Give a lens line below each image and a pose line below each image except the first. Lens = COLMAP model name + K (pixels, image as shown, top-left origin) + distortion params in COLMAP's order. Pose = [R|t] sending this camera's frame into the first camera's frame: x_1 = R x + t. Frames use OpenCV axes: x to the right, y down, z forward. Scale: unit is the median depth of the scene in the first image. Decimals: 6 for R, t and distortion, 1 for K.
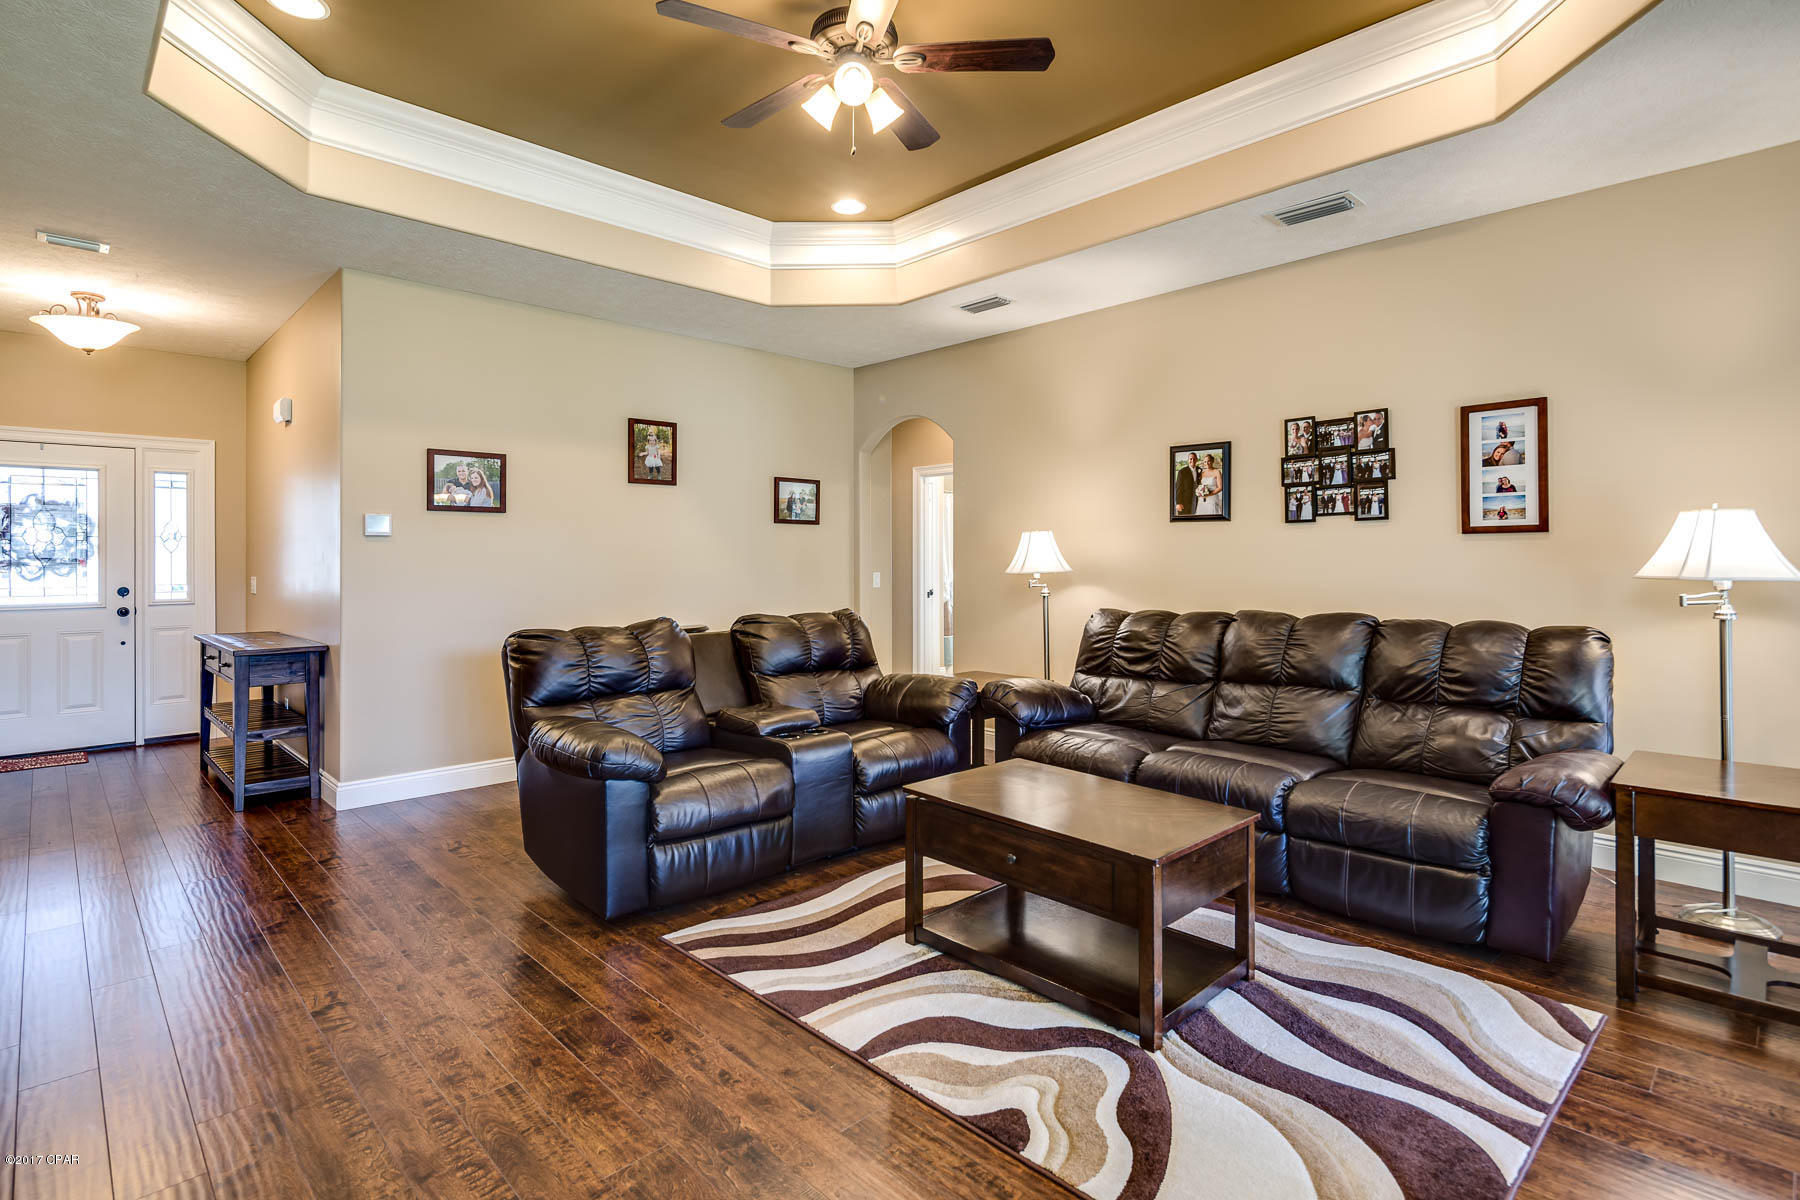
lens RADIAL K [[876.7, 0, 887.7], [0, 876.7, 562.0], [0, 0, 1]] dist [-0.000651, -0.000222]
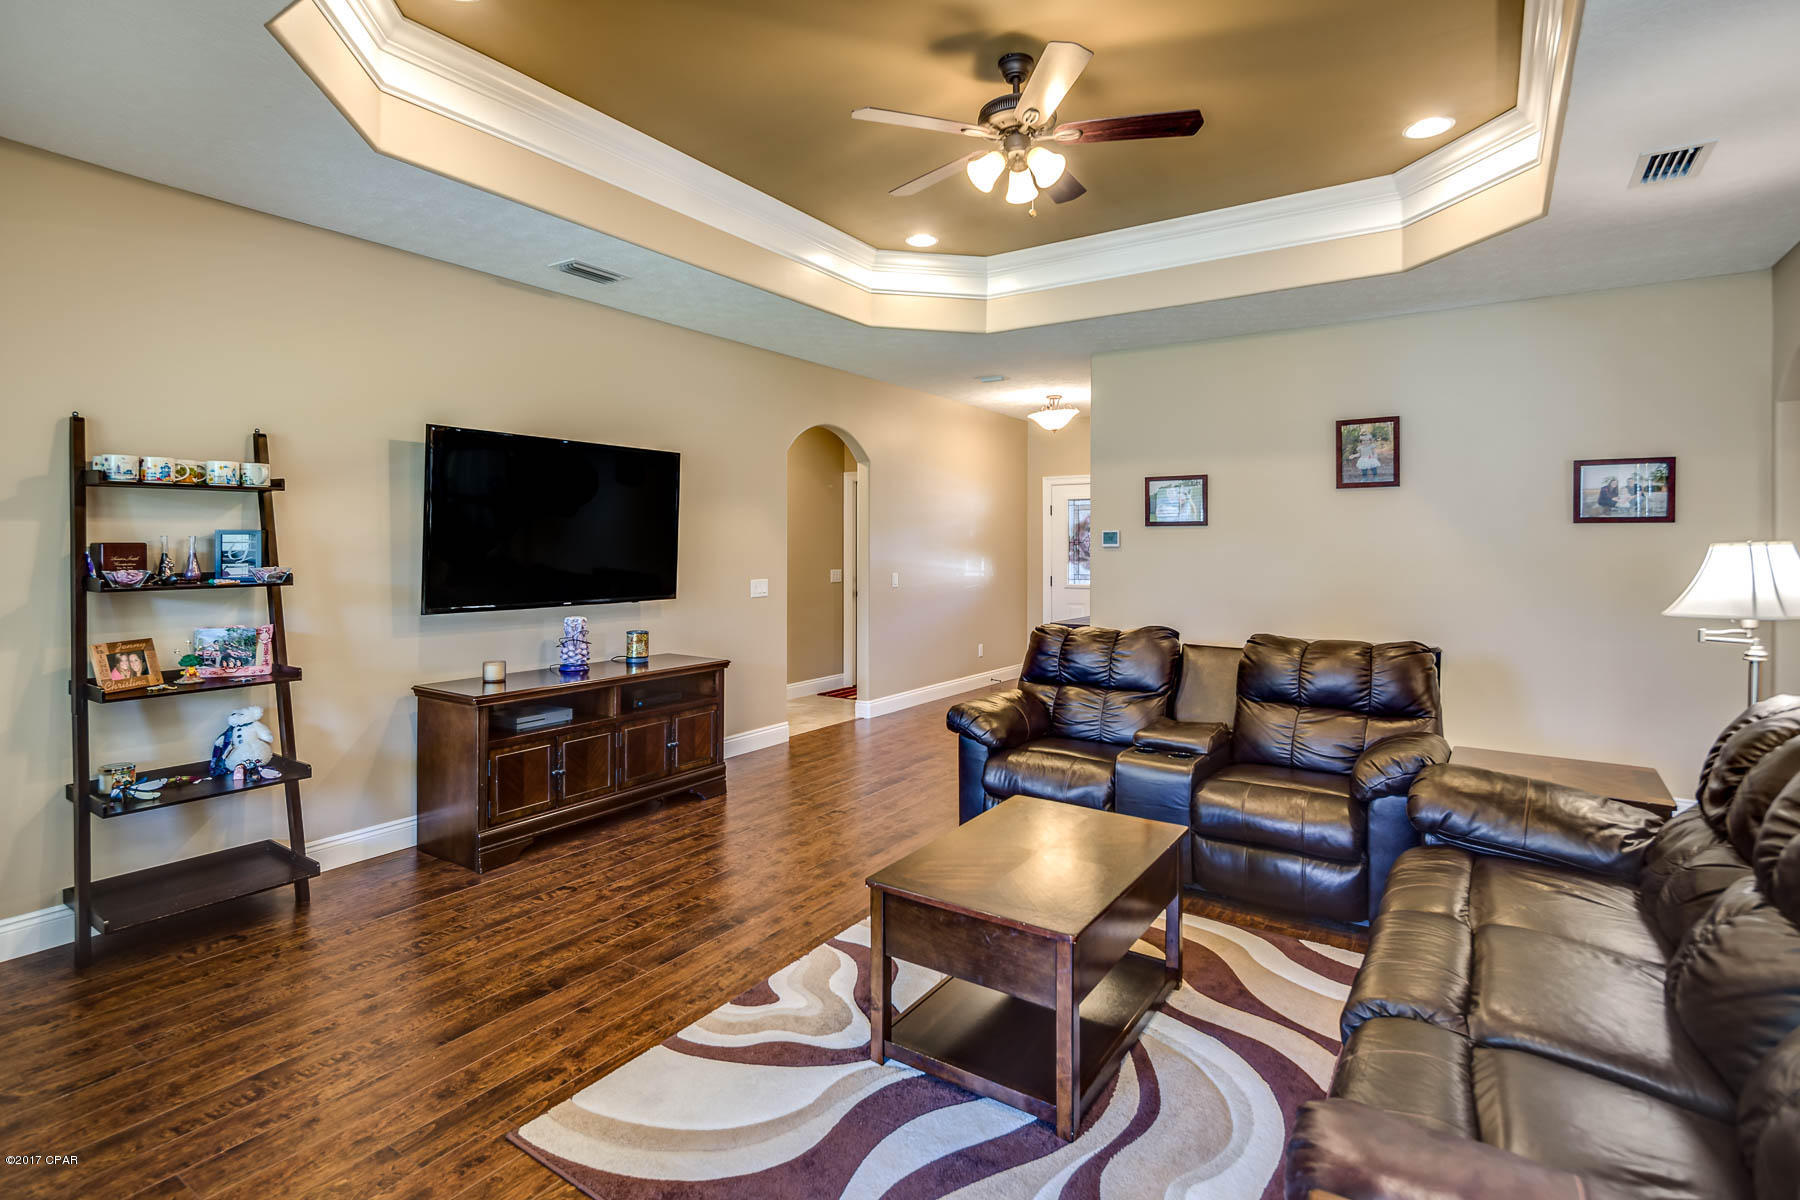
lens RADIAL K [[876.7, 0, 887.7], [0, 876.7, 562.0], [0, 0, 1]] dist [-0.000651, -0.000222]
pose [[0.207713, 0.019360, -0.977998, 0.538740], [-0.005782, 0.999811, 0.018564, -0.025581], [0.978173, 0.001799, 0.207786, 0.322242]]
